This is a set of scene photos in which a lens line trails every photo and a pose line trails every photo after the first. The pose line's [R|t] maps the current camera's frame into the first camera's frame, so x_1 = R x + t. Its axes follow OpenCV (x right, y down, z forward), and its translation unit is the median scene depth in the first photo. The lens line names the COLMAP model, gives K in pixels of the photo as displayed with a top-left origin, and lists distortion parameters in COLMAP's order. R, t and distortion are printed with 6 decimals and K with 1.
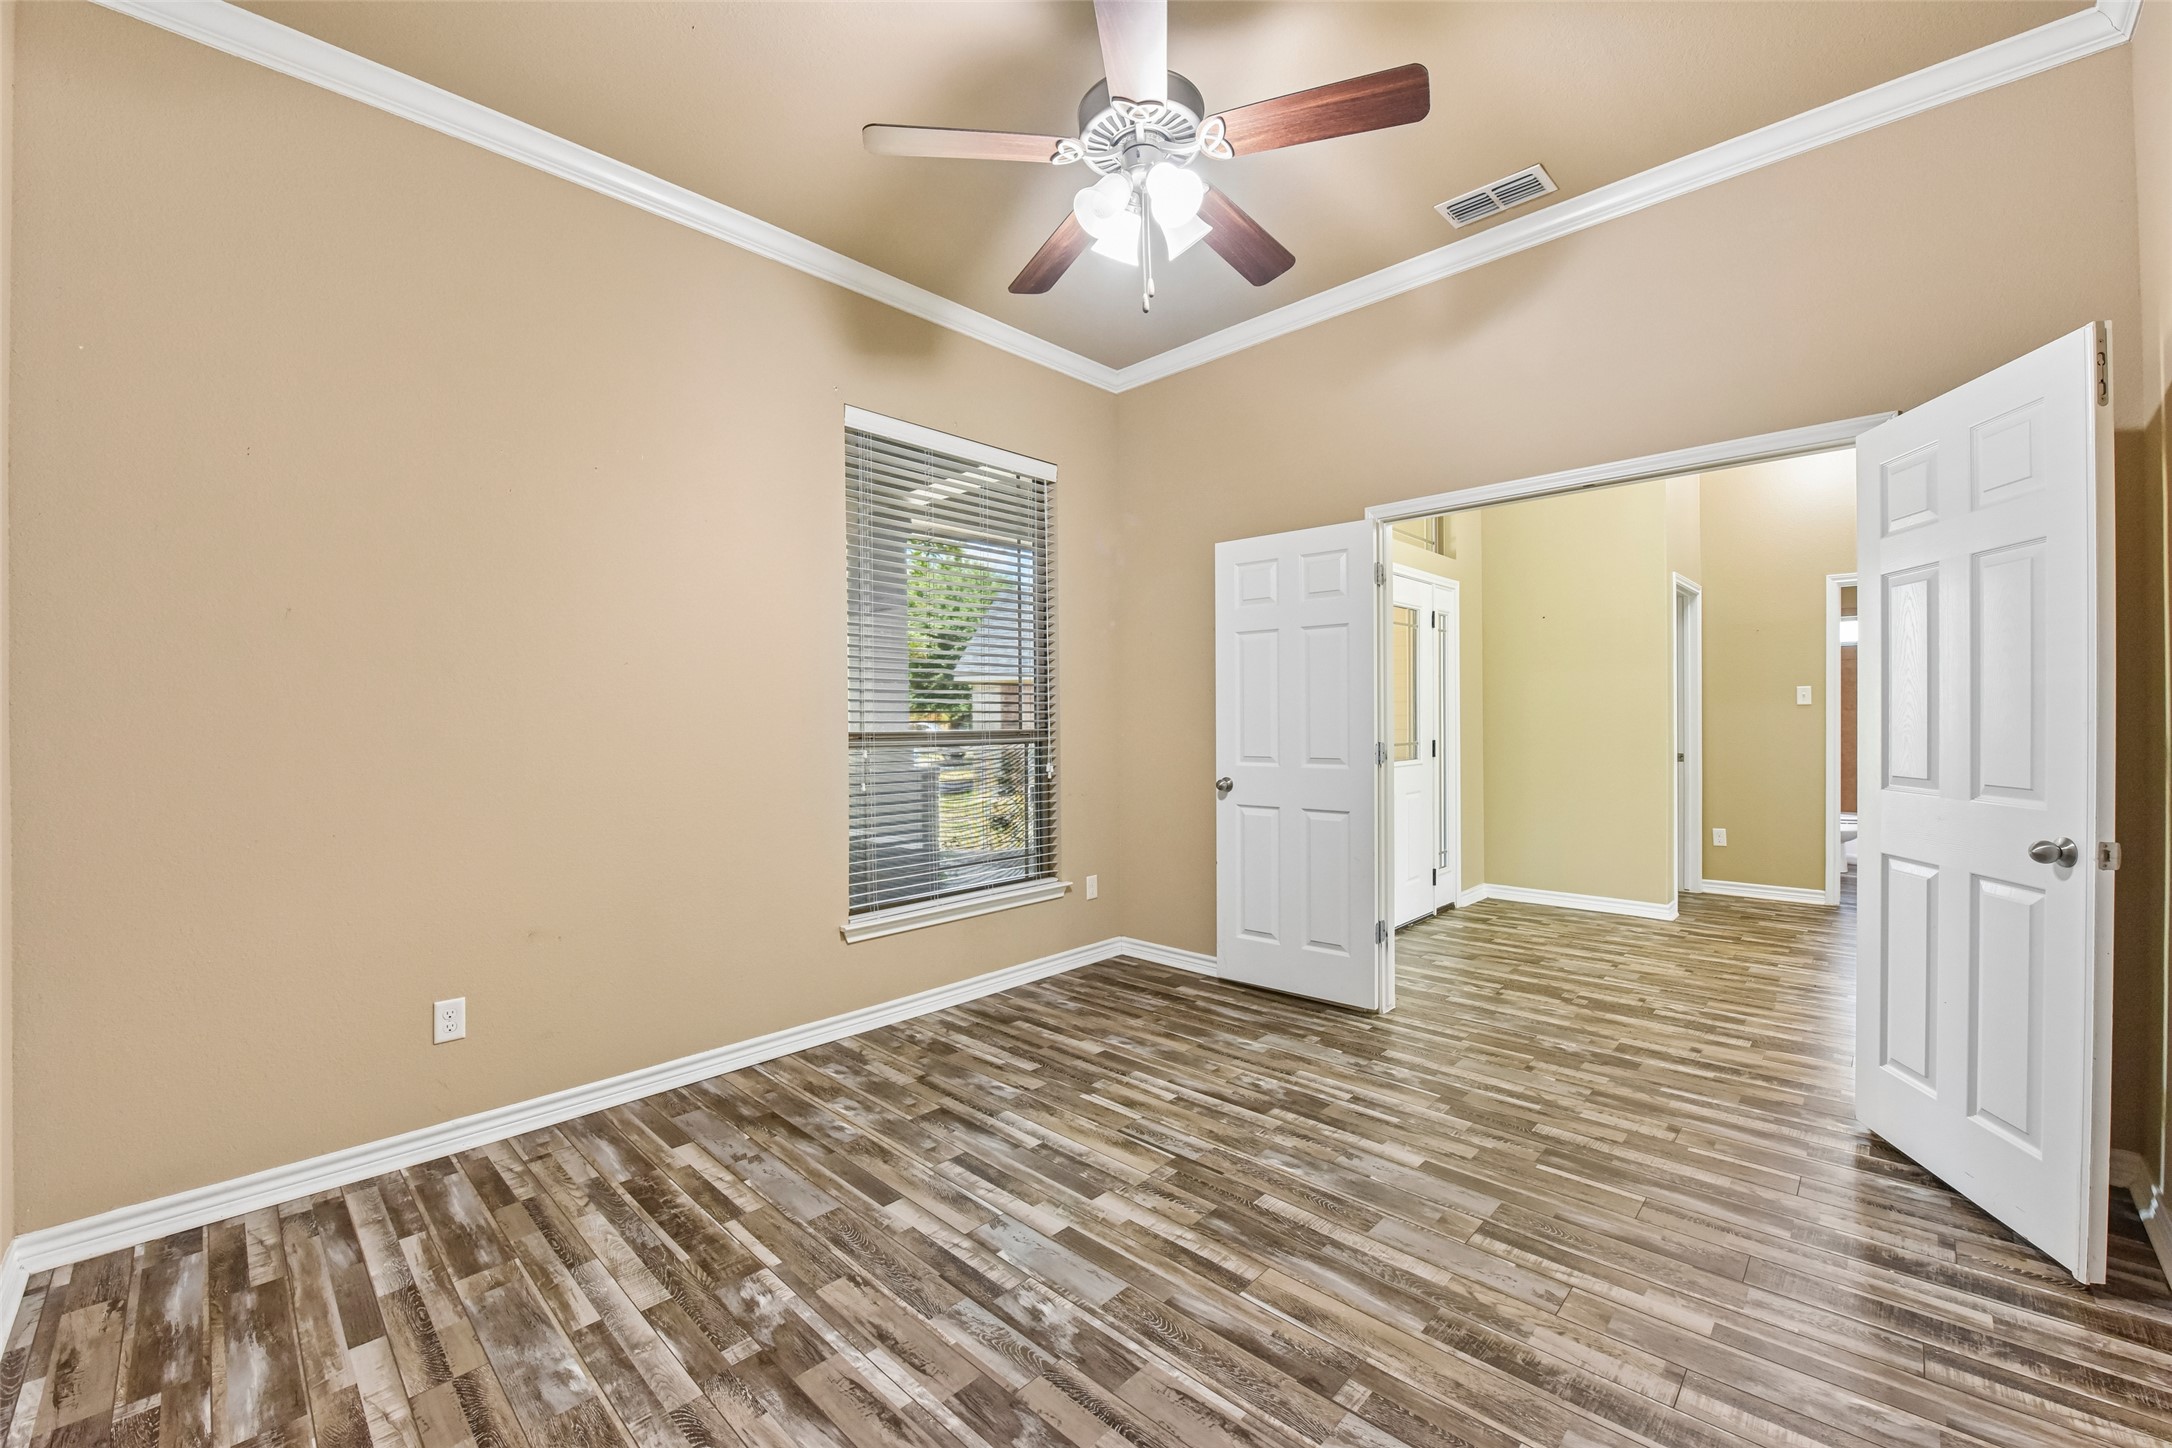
lens RADIAL K [[868.6, 0, 1075.6], [0, 868.6, 724.0], [0, 0, 1]] dist [-0.018468, -0.000578]
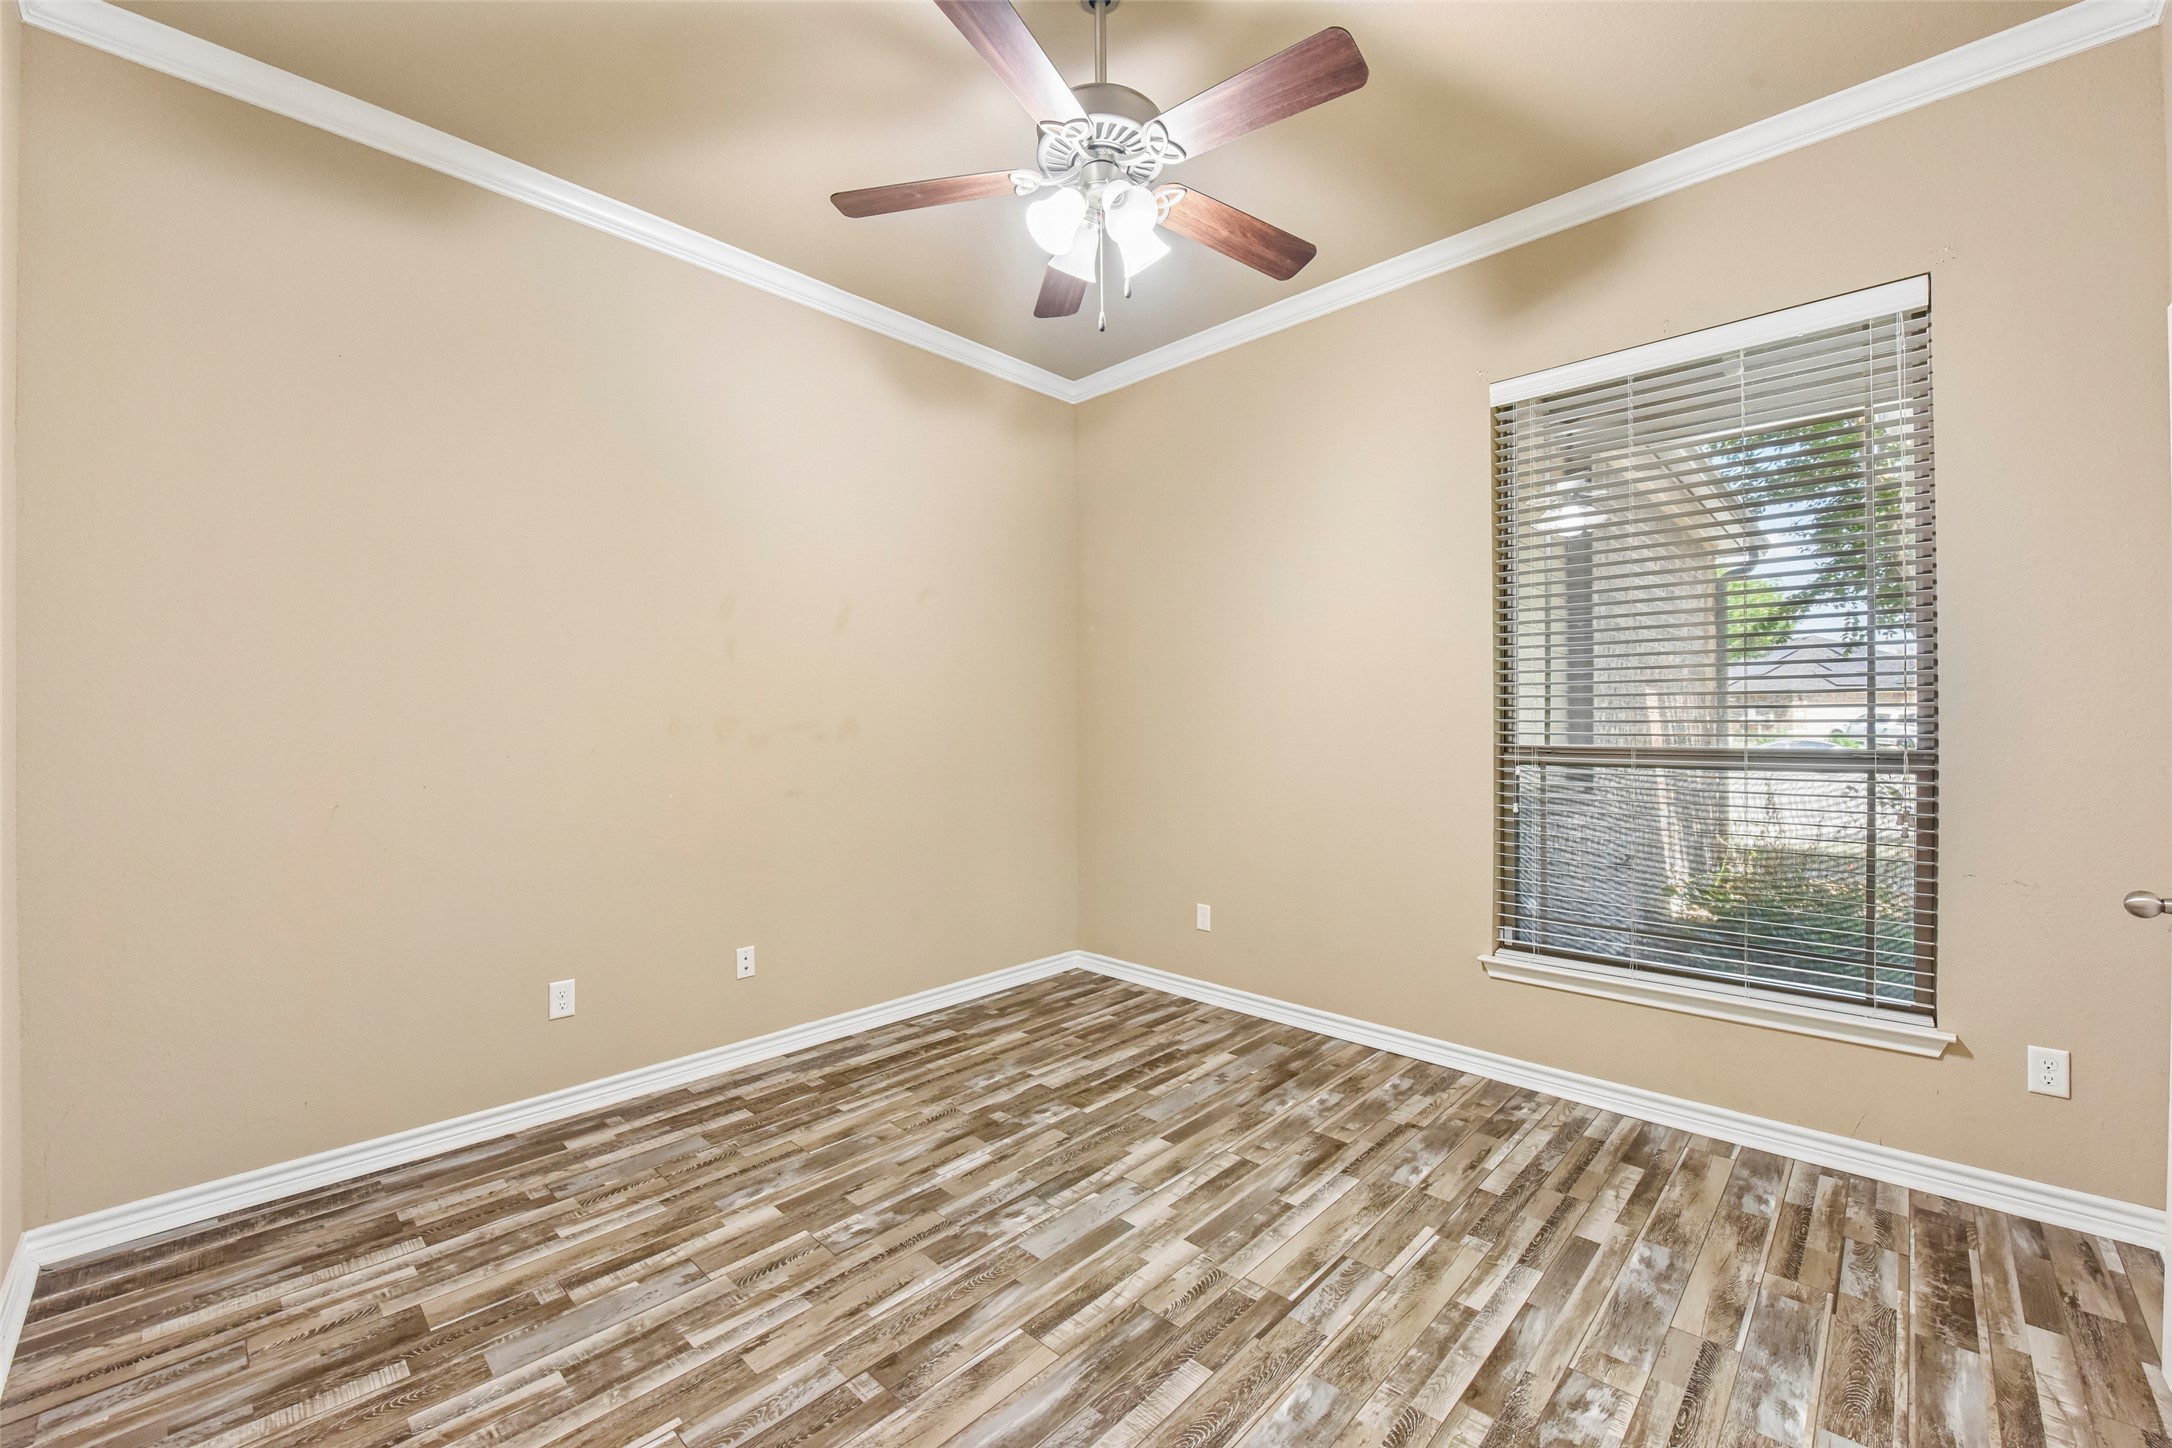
lens RADIAL K [[868.6, 0, 1075.0], [0, 868.6, 723.6], [0, 0, 1]] dist [-0.018468, -0.000578]
pose [[0.006247, 0.012703, -0.999900, 0.850706], [-0.003155, 0.999915, 0.012683, -0.017704], [0.999976, 0.003075, 0.006287, 0.785804]]
